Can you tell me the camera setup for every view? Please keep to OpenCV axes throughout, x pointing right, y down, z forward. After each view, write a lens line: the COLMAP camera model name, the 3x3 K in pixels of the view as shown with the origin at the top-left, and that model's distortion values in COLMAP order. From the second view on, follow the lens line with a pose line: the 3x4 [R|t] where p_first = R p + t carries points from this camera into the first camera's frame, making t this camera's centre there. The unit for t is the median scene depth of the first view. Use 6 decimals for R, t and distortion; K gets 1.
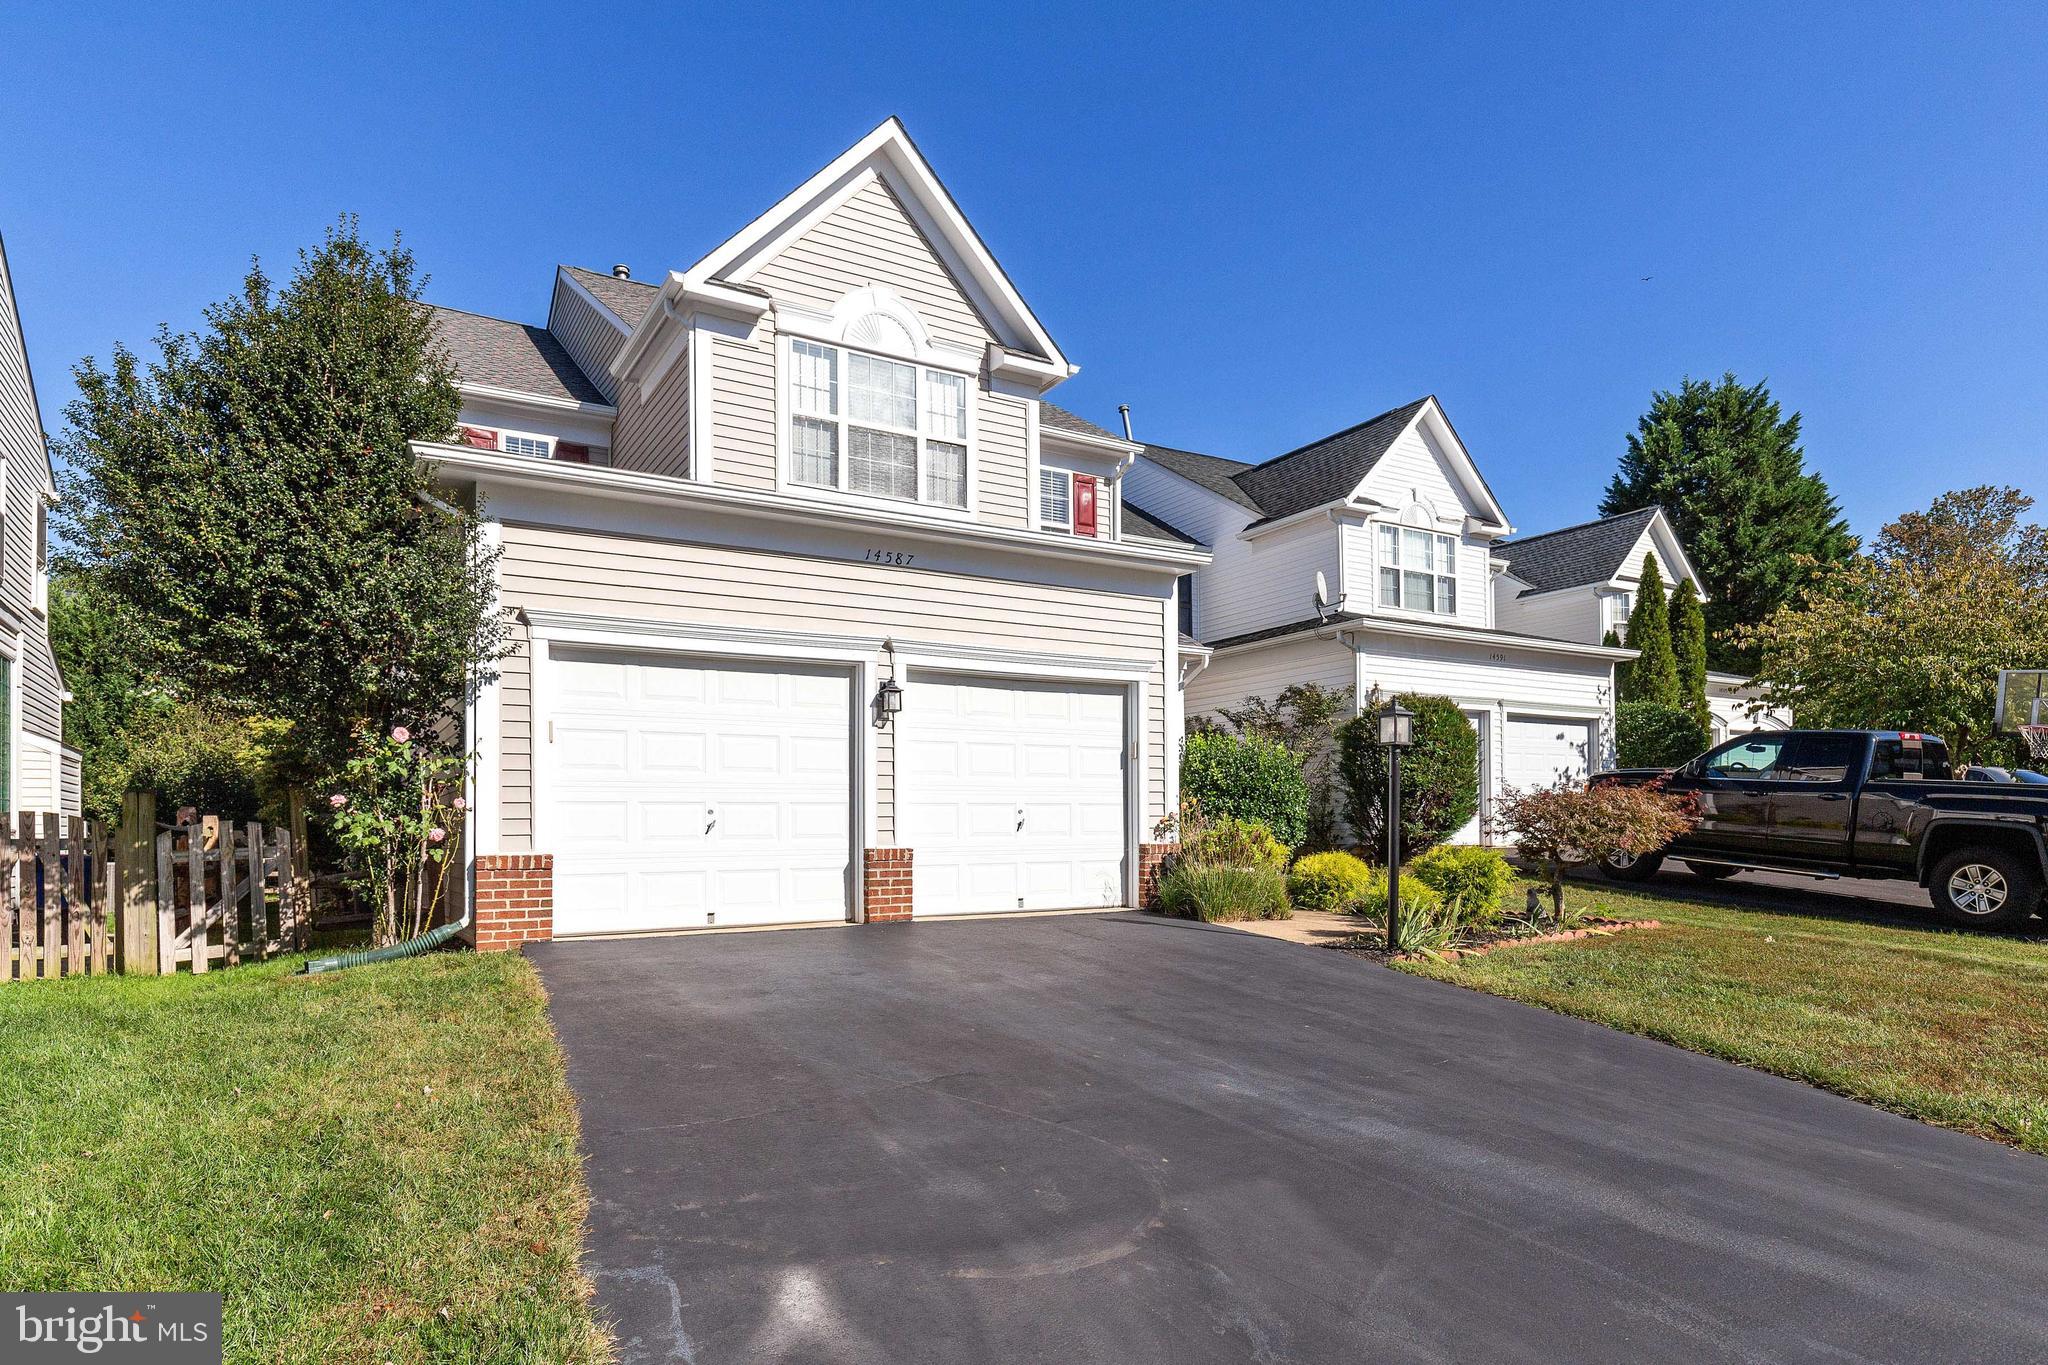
lens RADIAL K [[1178.5, 0, 1026.5], [0, 1178.5, 829.6], [0, 0, 1]] dist [-0.001791, -0.000403]
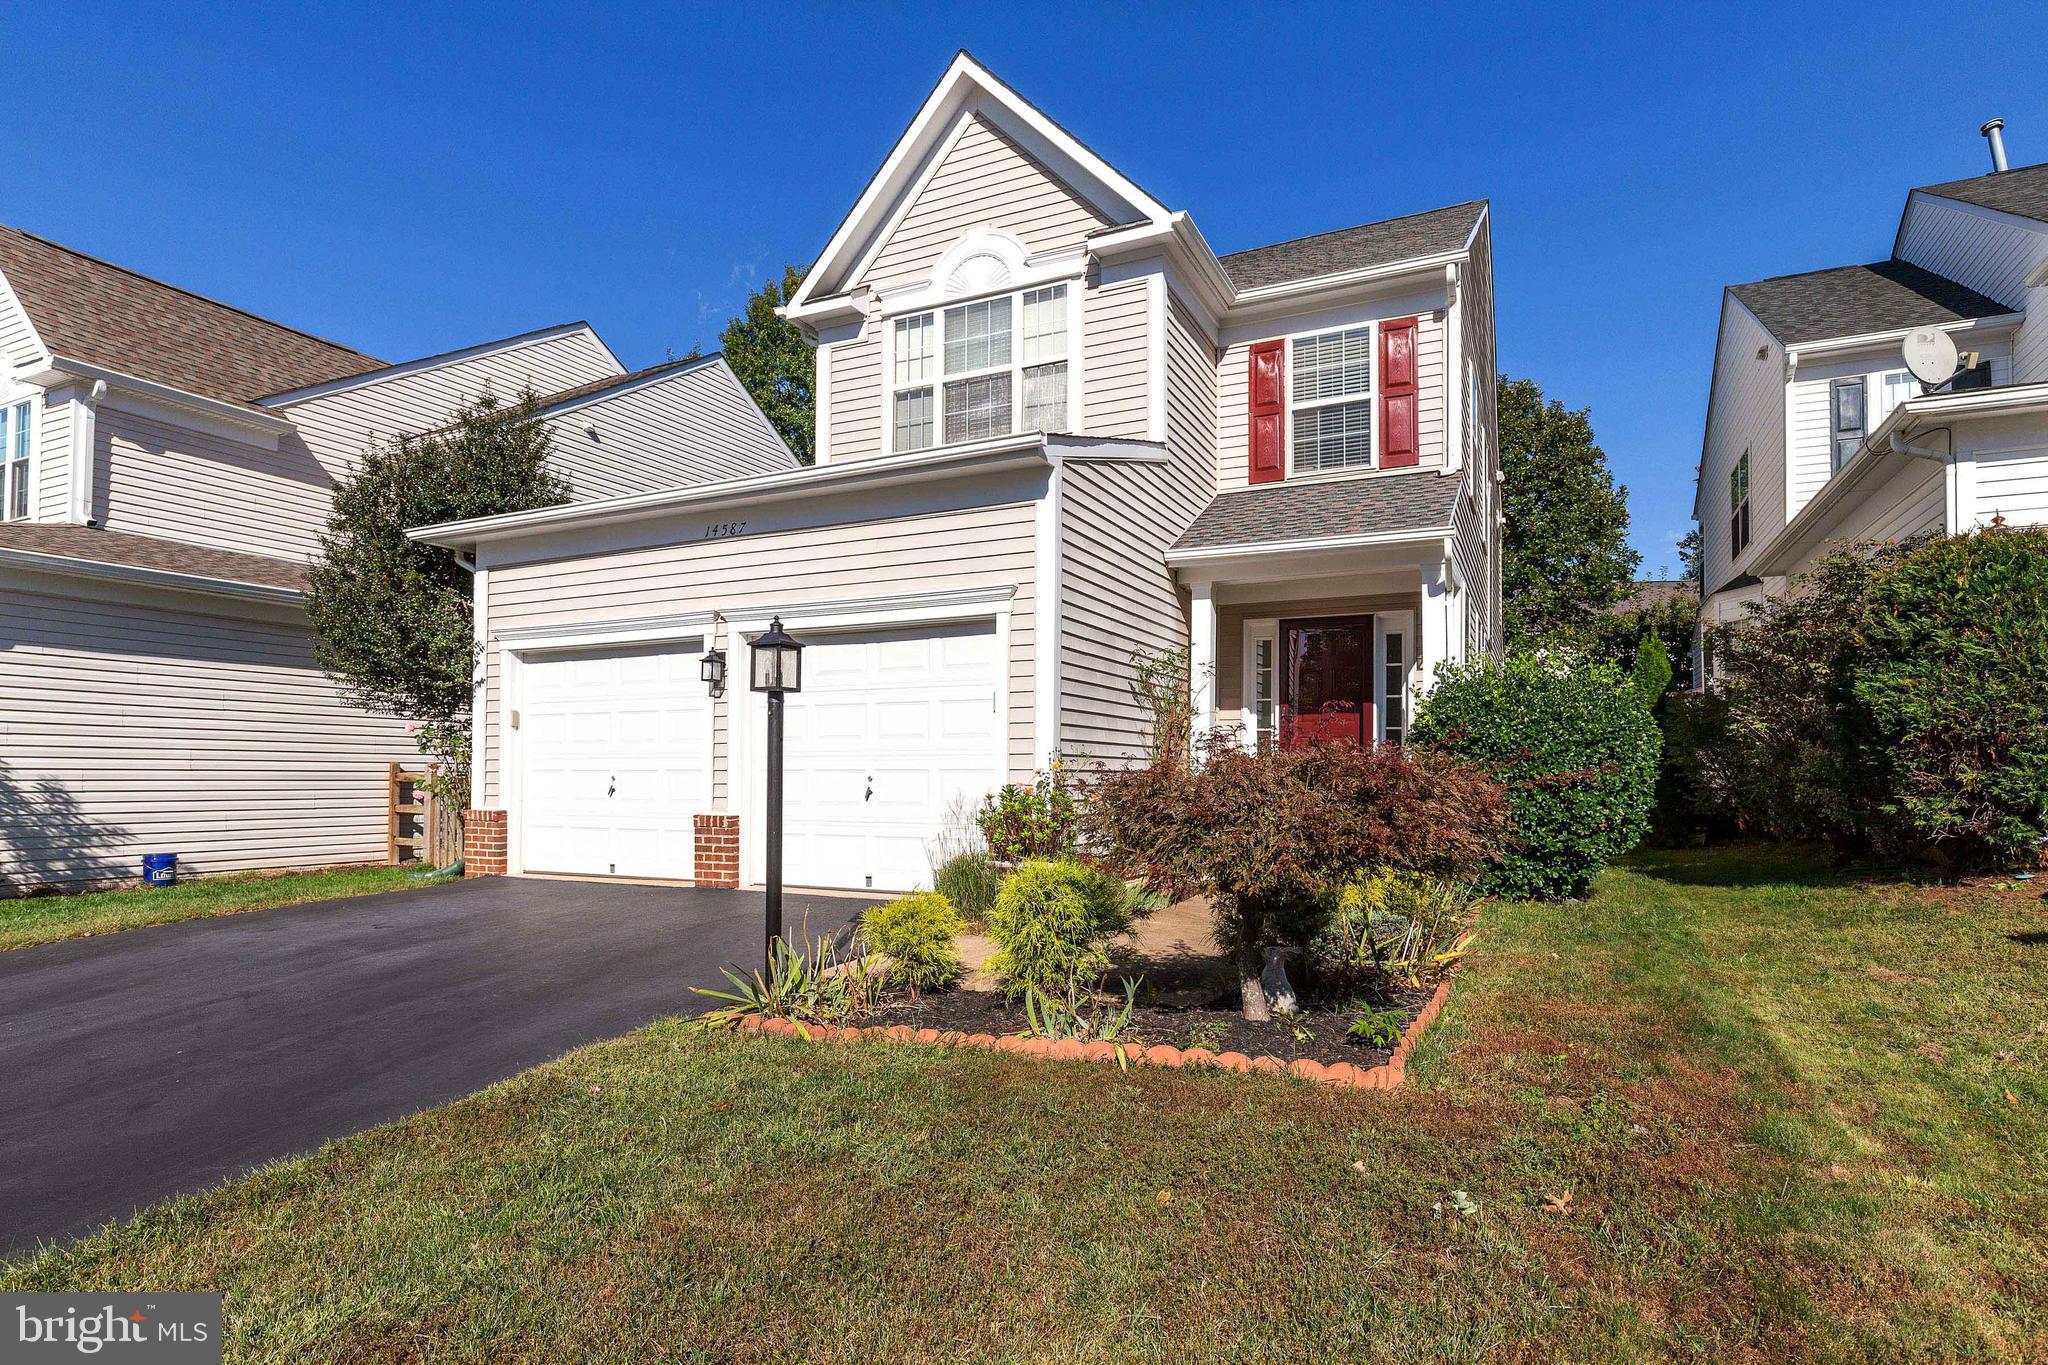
lens RADIAL K [[1068.5, 0, 1026.0], [0, 1068.5, 750.8], [0, 0, 1]] dist [0.002032, -0.000481]
pose [[0.542022, -0.009865, -0.840307, 0.650030], [-0.004824, 0.999878, -0.014850, -0.021791], [0.840351, 0.012103, 0.541908, 0.585325]]
